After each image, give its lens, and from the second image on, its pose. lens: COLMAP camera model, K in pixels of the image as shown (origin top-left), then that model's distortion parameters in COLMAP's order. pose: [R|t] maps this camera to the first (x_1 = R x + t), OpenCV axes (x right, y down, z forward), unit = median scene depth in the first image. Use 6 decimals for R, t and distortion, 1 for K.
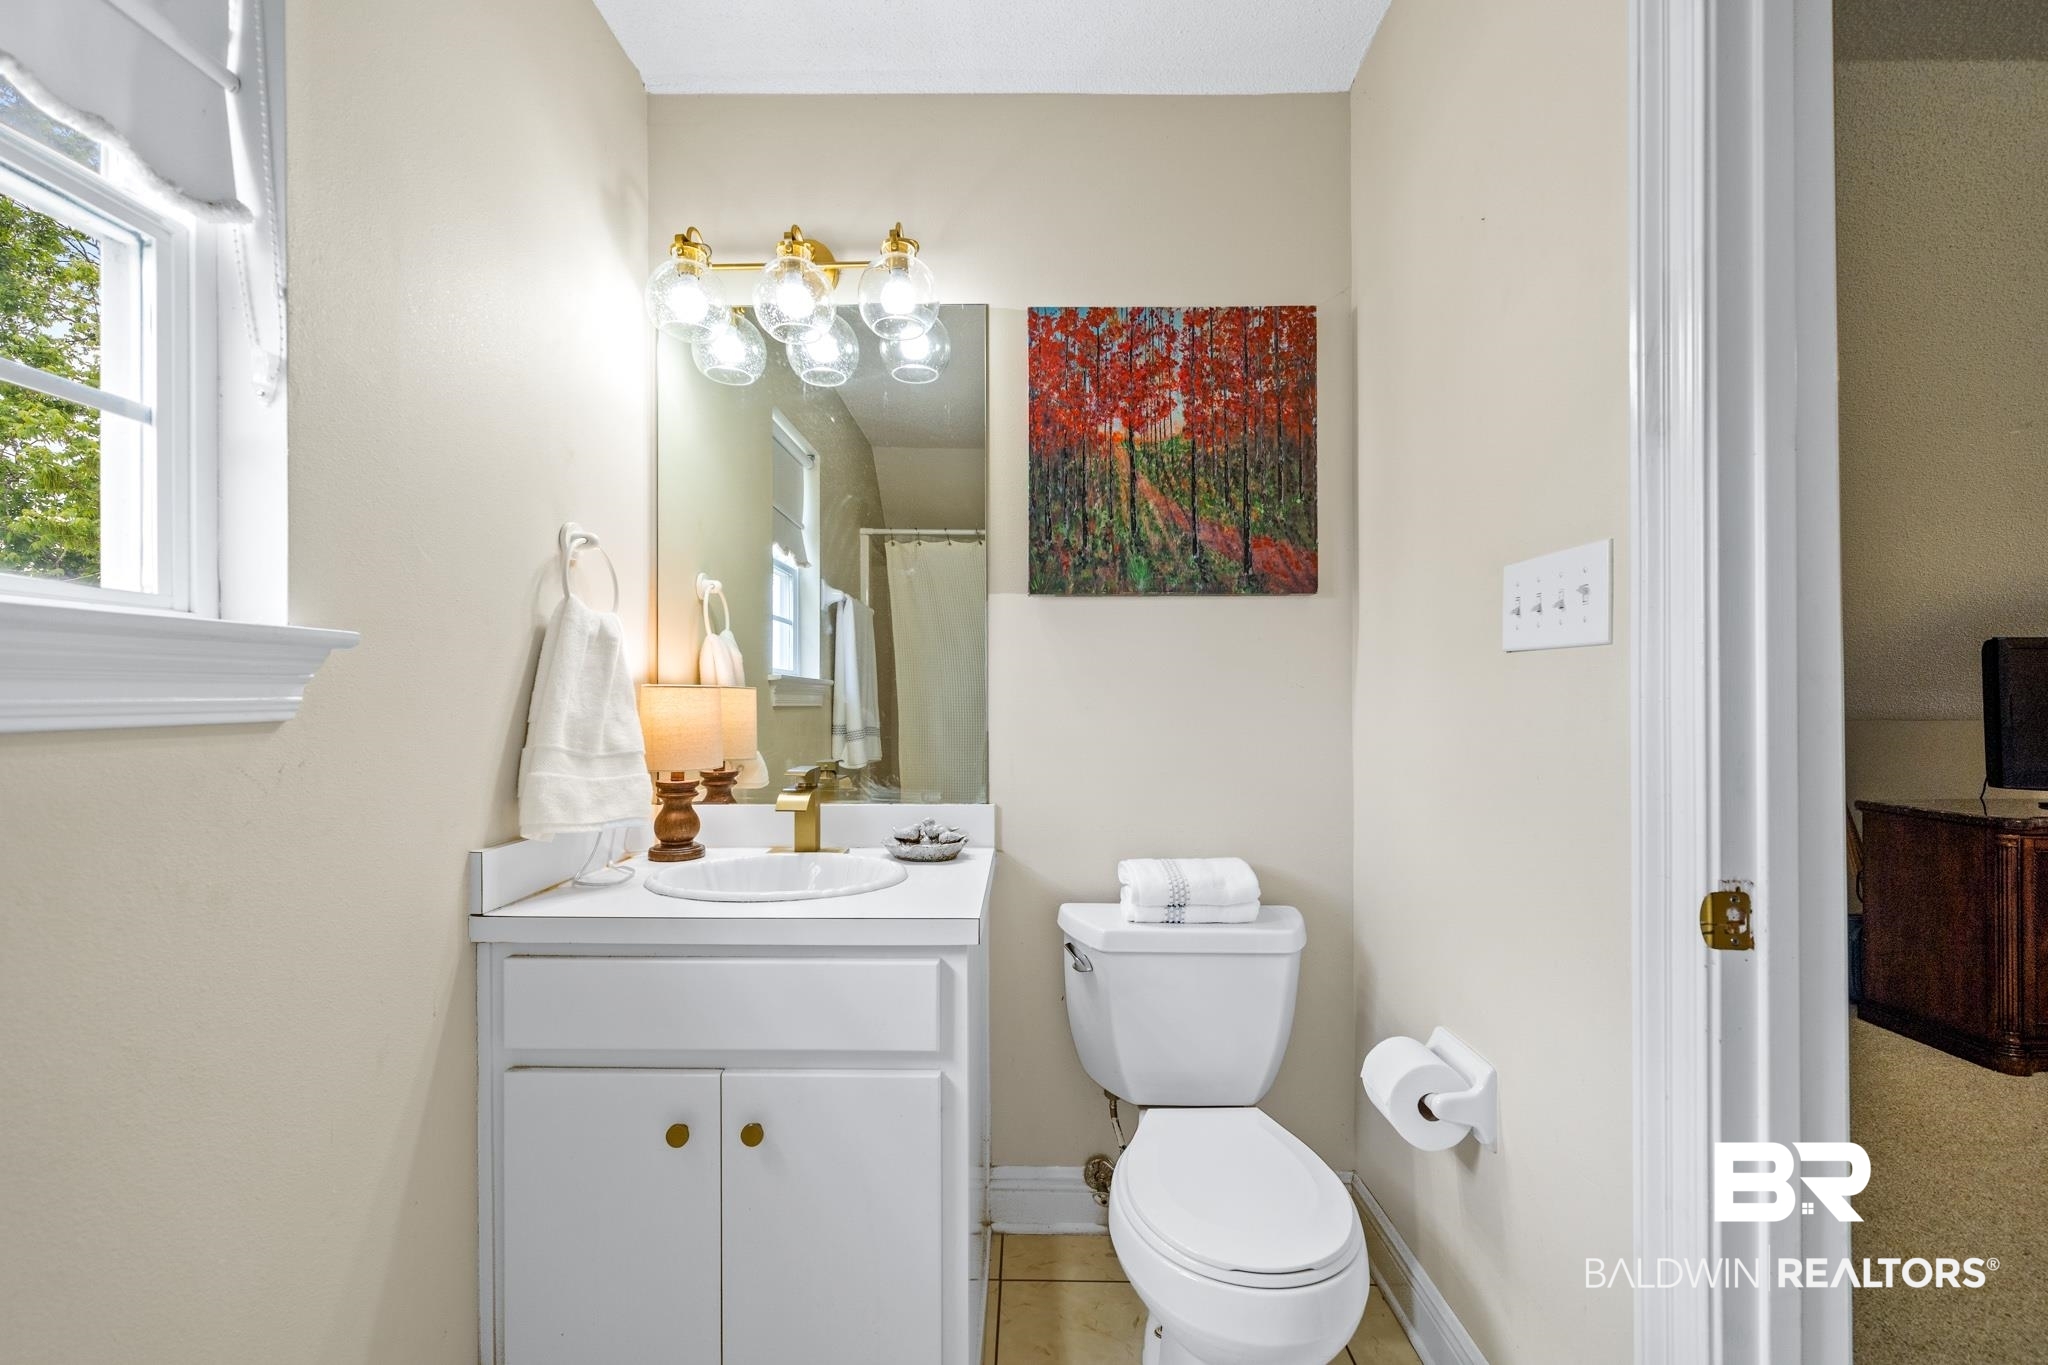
lens RADIAL K [[842.7, 0, 1024.0], [0, 842.7, 682.5], [0, 0, 1]] dist [0.000270, 0.000092]
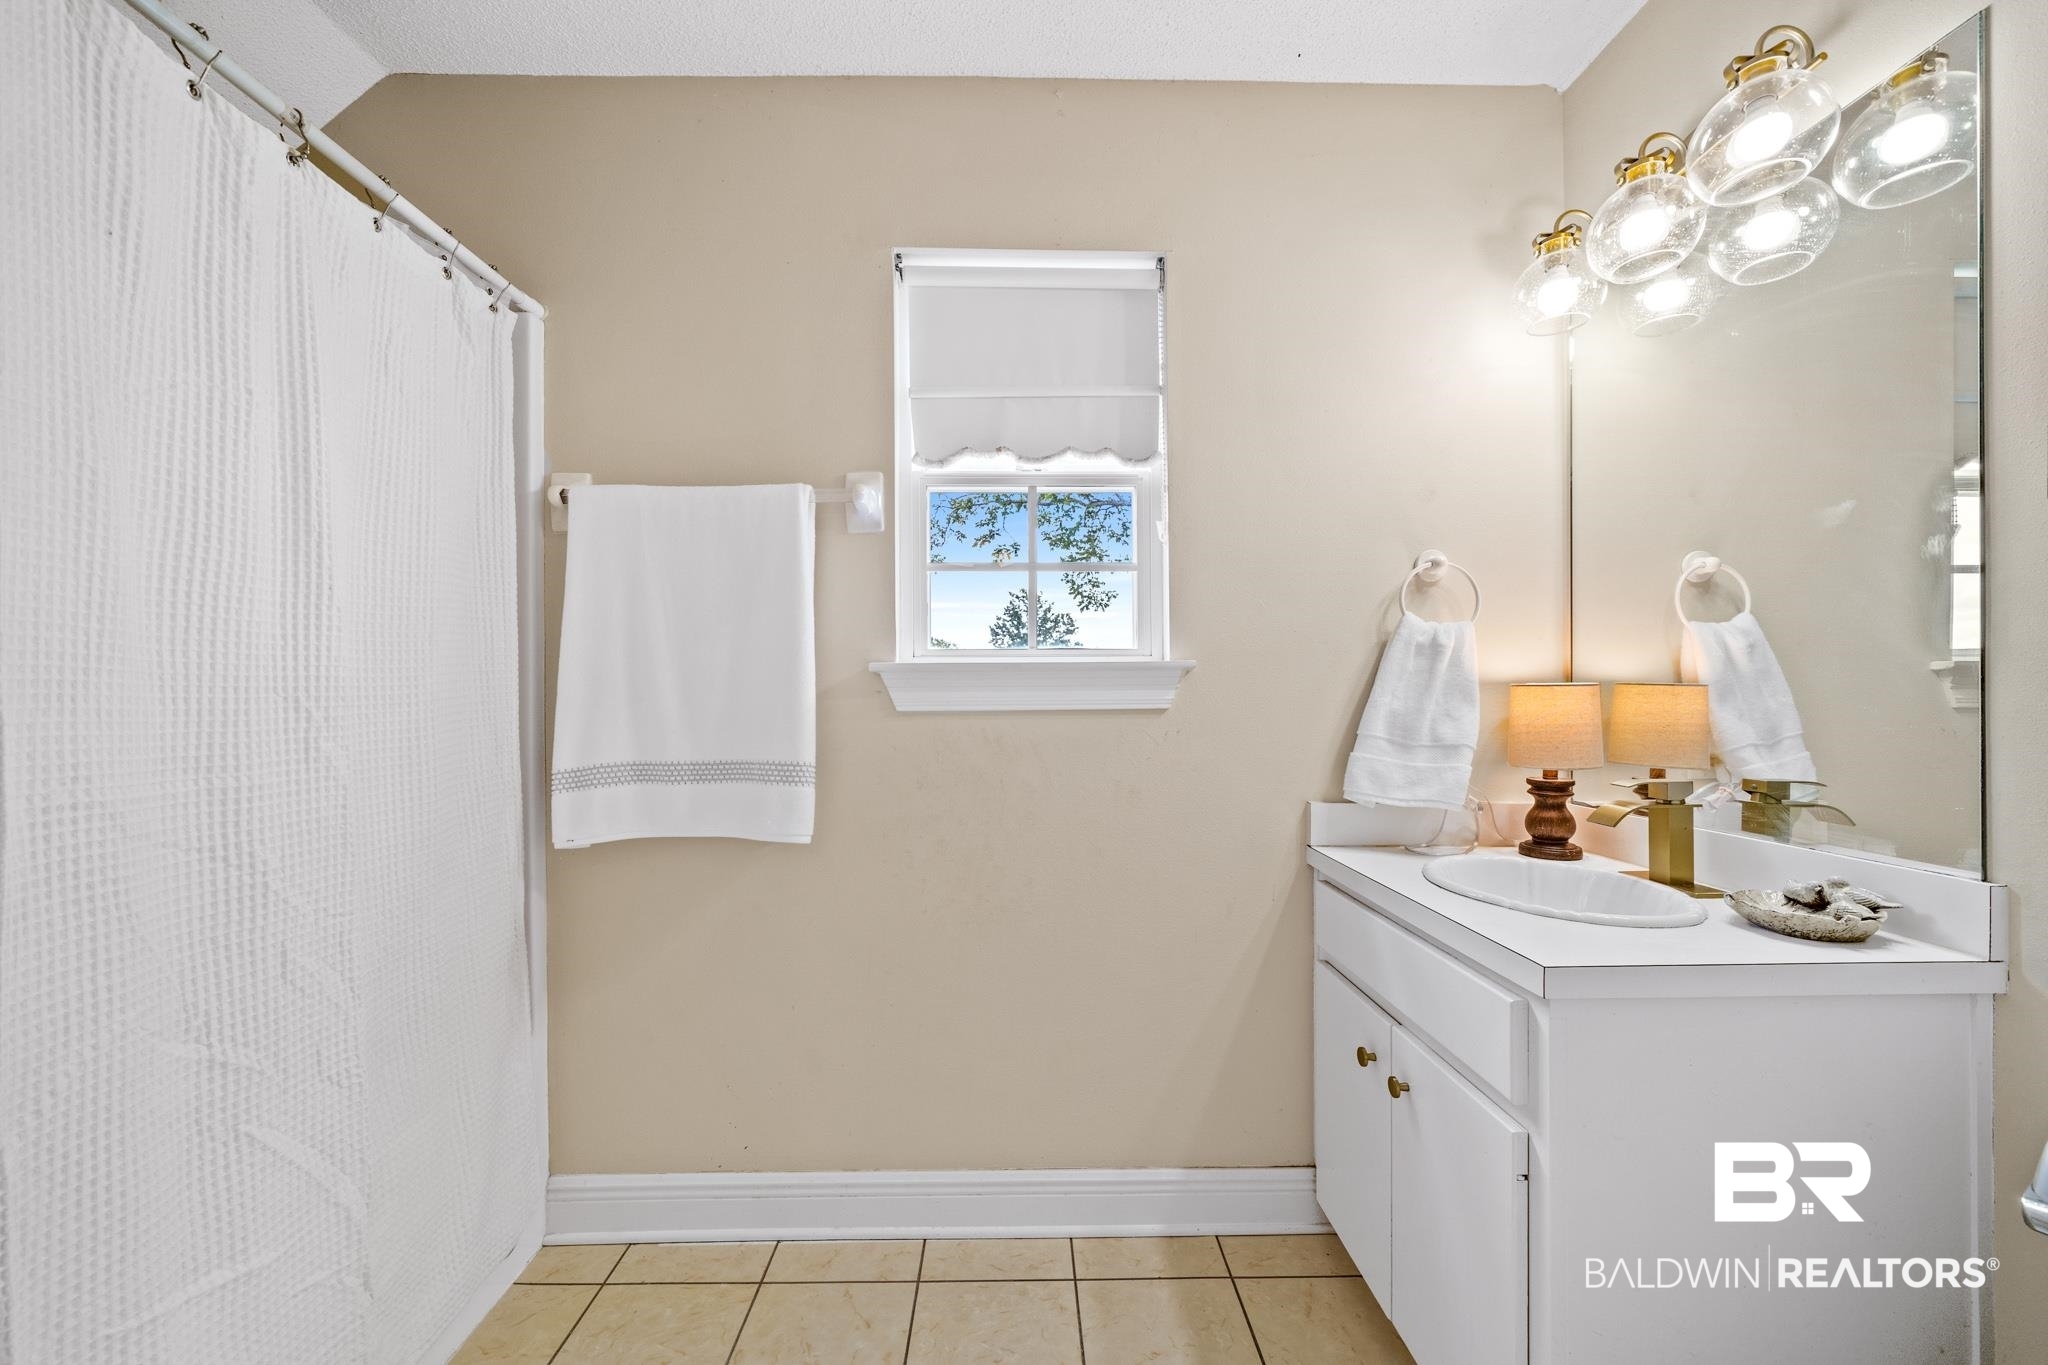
lens RADIAL K [[794.4, 0, 1021.4], [0, 794.4, 690.4], [0, 0, 1]] dist [0.000421, 0.000032]
pose [[0.017843, -0.004537, -0.999831, 0.605105], [0.019032, 0.999810, -0.004197, 0.003186], [0.999660, -0.018954, 0.017926, 0.408391]]
